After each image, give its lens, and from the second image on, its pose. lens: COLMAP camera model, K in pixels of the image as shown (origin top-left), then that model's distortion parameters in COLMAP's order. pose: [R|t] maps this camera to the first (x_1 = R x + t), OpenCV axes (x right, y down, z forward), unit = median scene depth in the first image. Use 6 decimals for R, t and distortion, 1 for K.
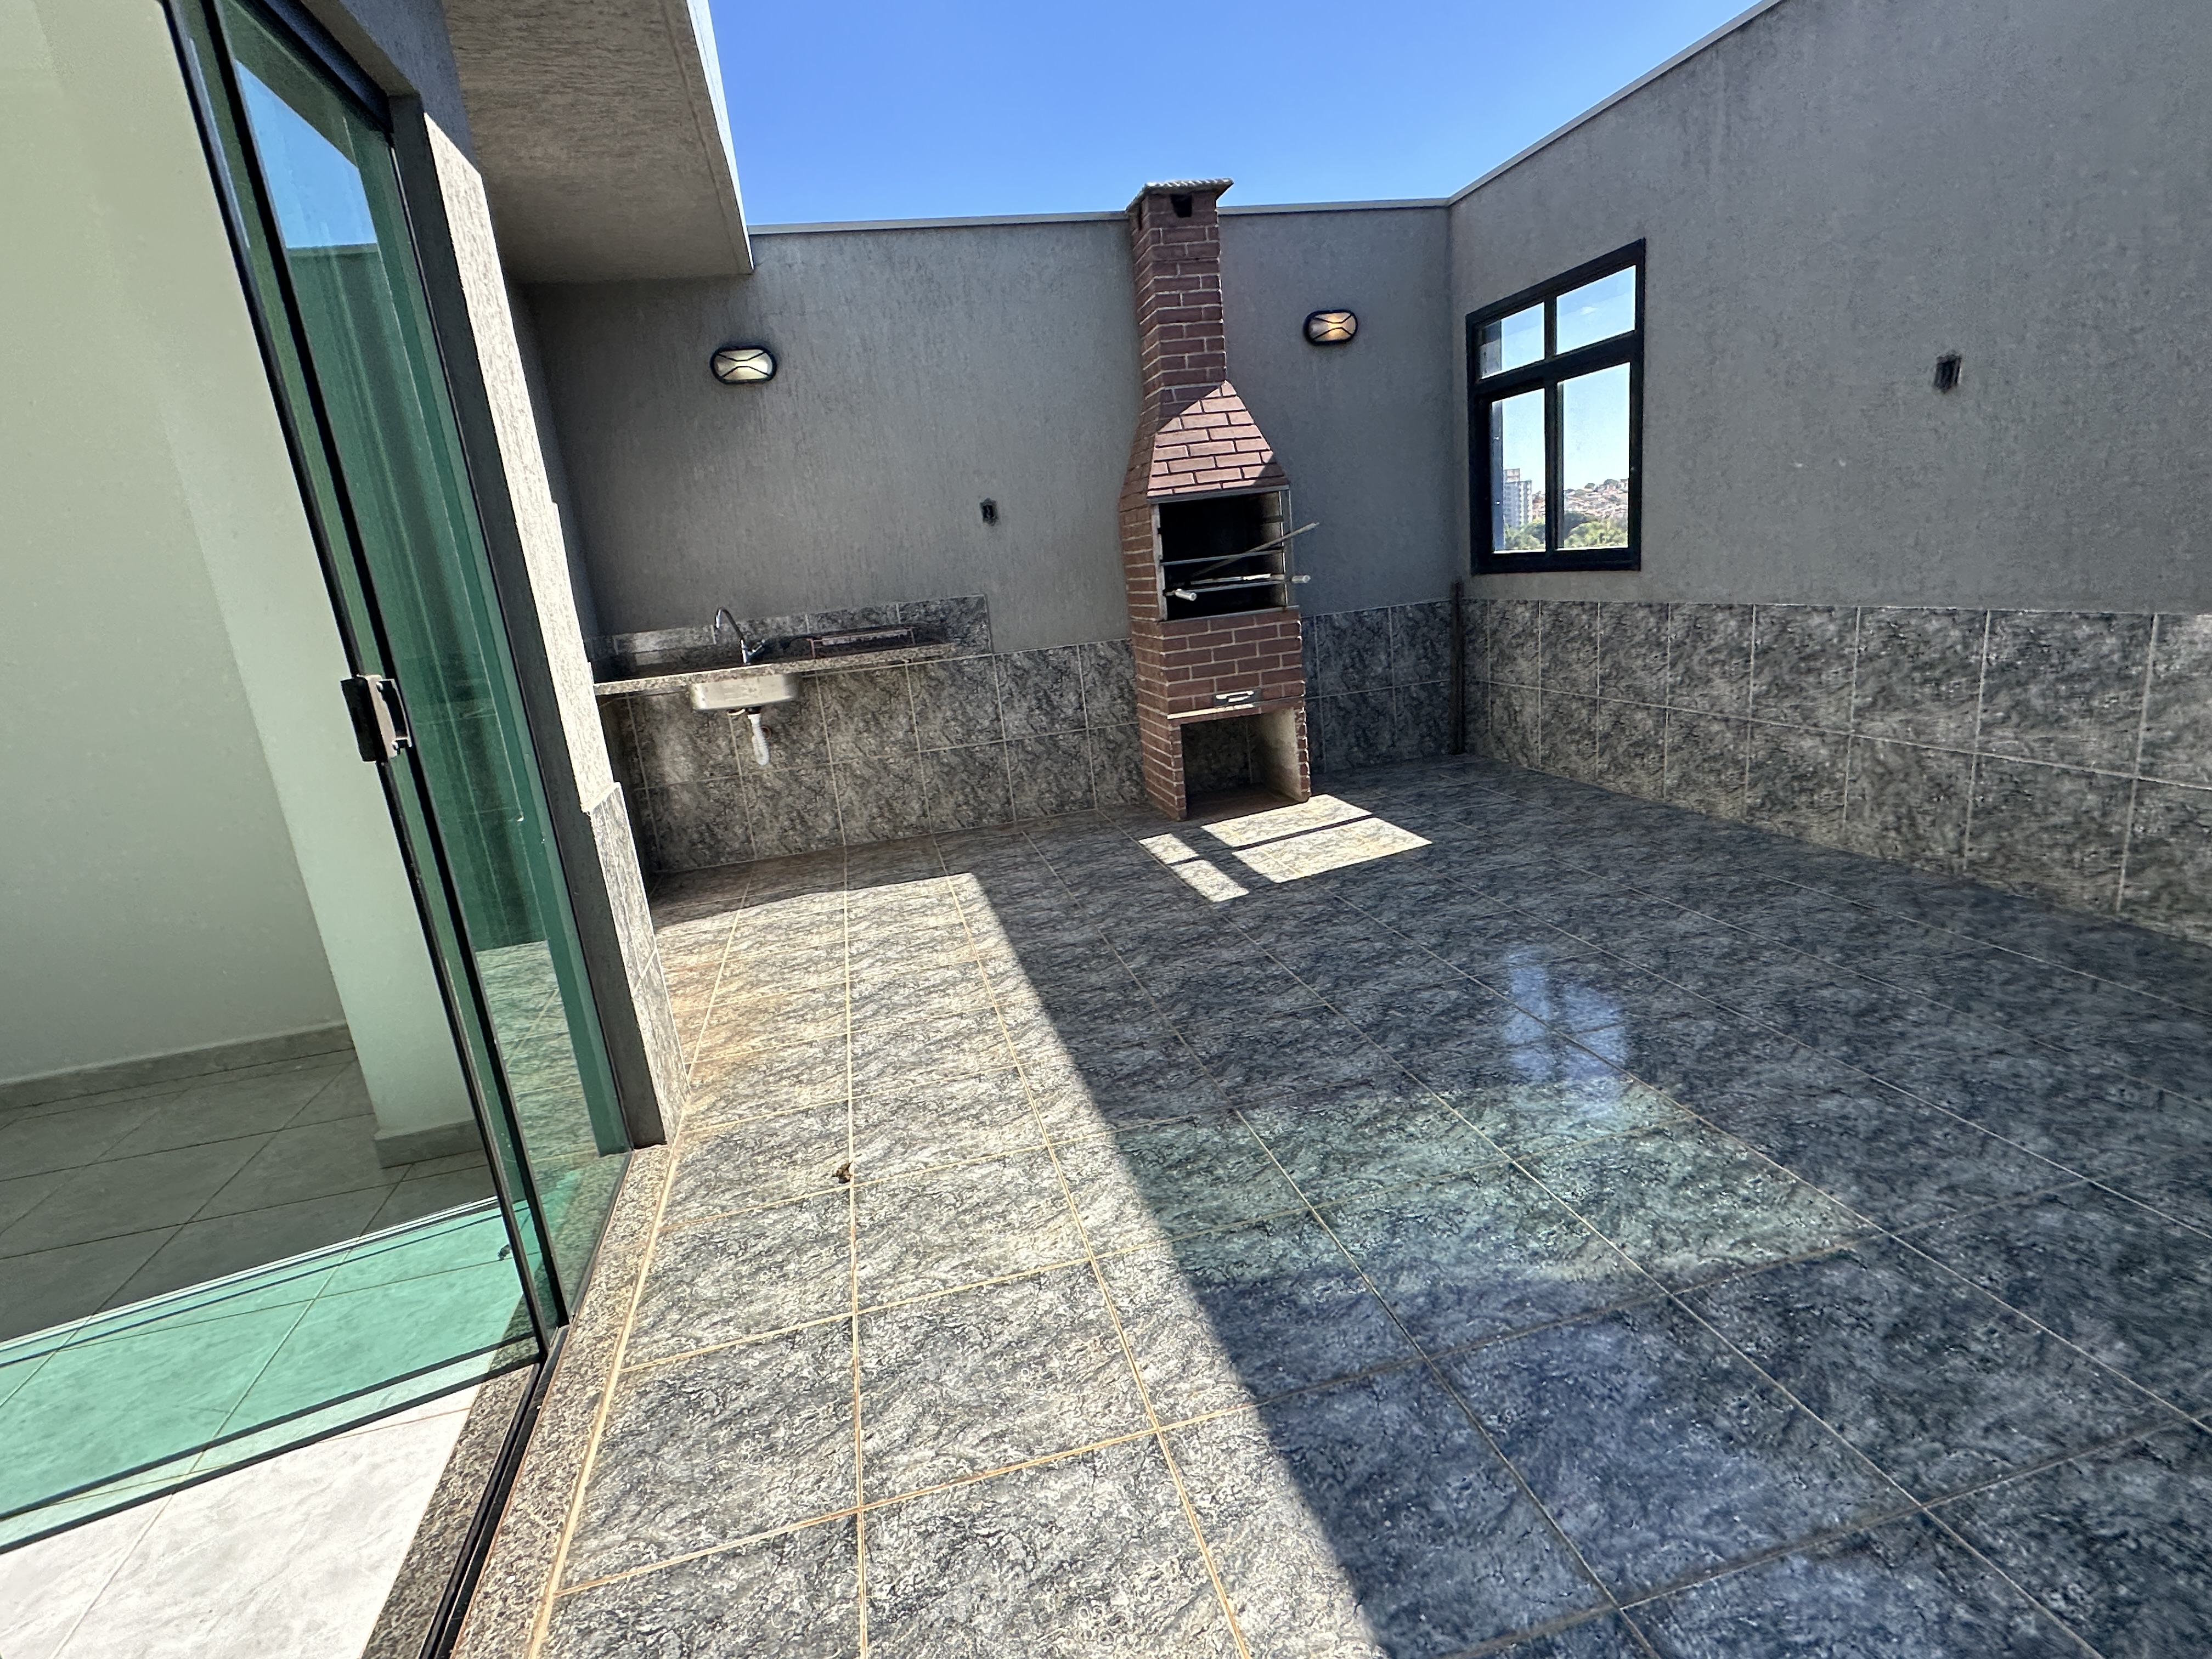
lens RADIAL K [[1089.3, 0, 1105.4], [0, 1089.3, 817.5], [0, 0, 1]] dist [-0.001972, 0.005489]
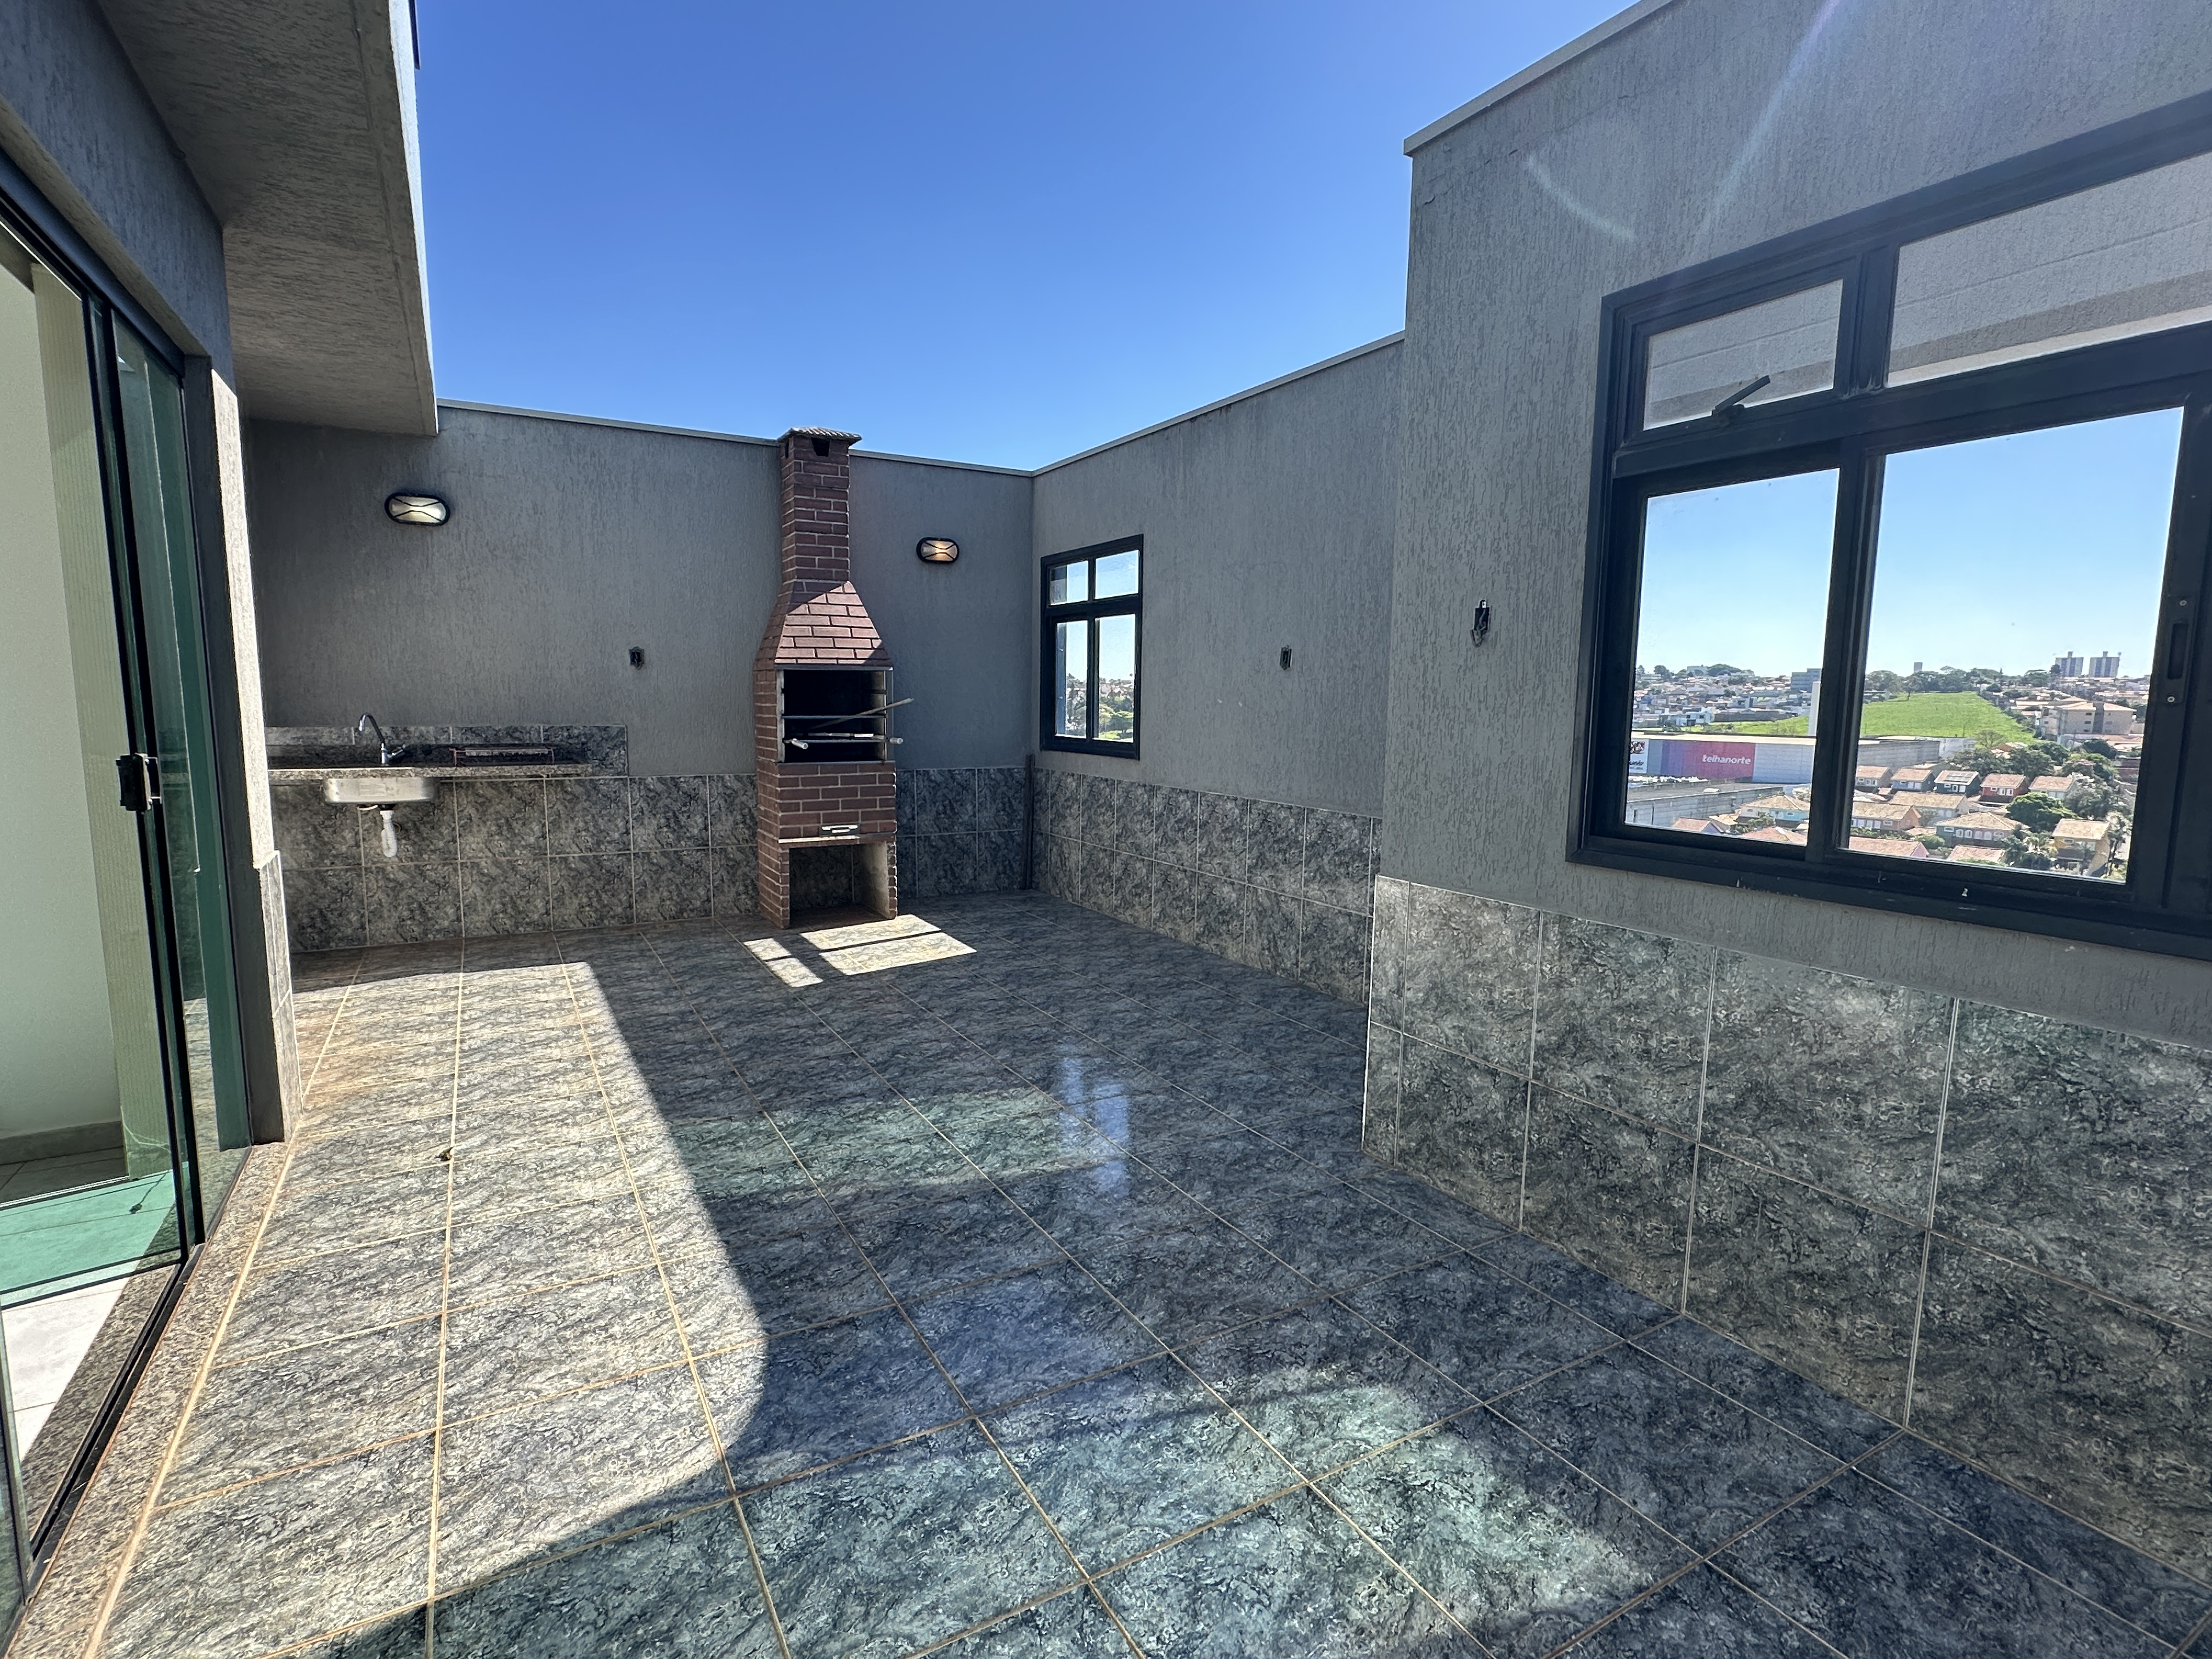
lens RADIAL K [[1089.3, 0, 1105.4], [0, 1089.3, 817.5], [0, 0, 1]] dist [-0.001972, 0.005489]
pose [[0.953496, 0.080492, 0.290458, 0.053085], [-0.041155, 0.989424, -0.139091, 0.036897], [-0.298582, 0.120669, 0.946725, -0.270098]]
